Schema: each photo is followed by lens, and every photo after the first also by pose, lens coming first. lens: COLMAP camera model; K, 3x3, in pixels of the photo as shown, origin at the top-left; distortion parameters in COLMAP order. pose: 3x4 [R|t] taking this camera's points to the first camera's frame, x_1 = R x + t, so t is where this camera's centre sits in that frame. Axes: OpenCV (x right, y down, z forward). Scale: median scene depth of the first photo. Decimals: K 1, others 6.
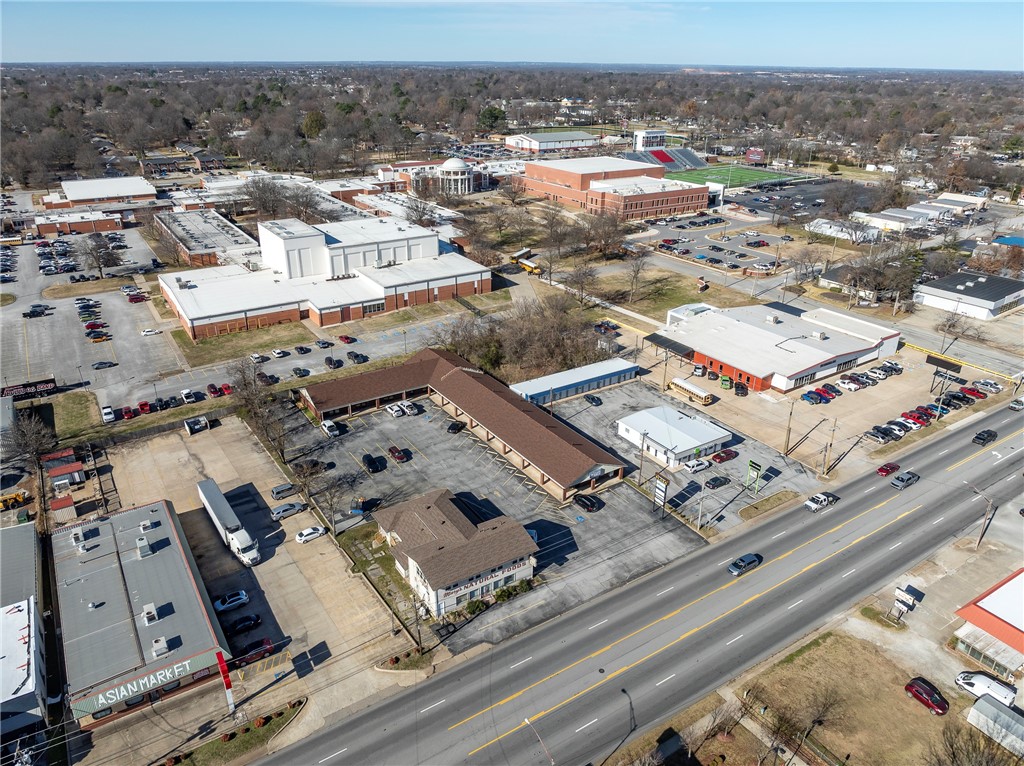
lens RADIAL K [[717.8, 0, 516.3], [0, 717.8, 384.1], [0, 0, 1]] dist [-0.027835, 0.012758]
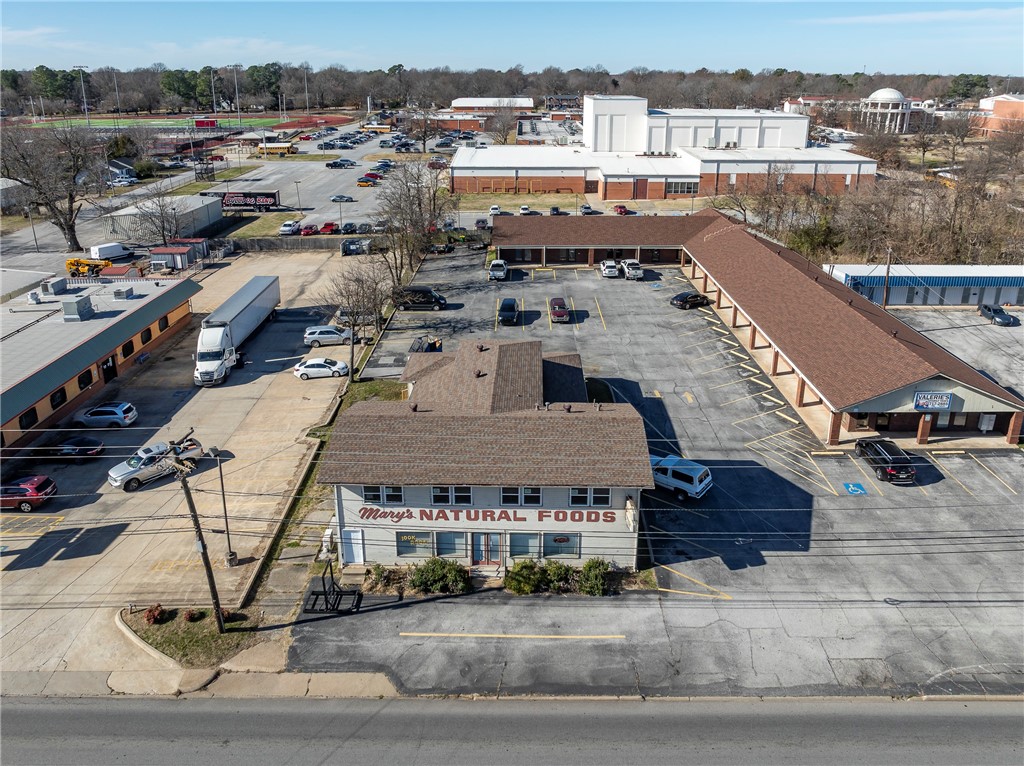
lens RADIAL K [[744.4, 0, 521.0], [0, 744.4, 306.0], [0, 0, 1]] dist [-0.028331, 0.010767]
pose [[0.834473, 0.157198, -0.528151, 0.099104], [-0.222083, 0.973102, -0.061256, 0.116302], [0.504315, 0.168410, 0.846938, 0.414764]]
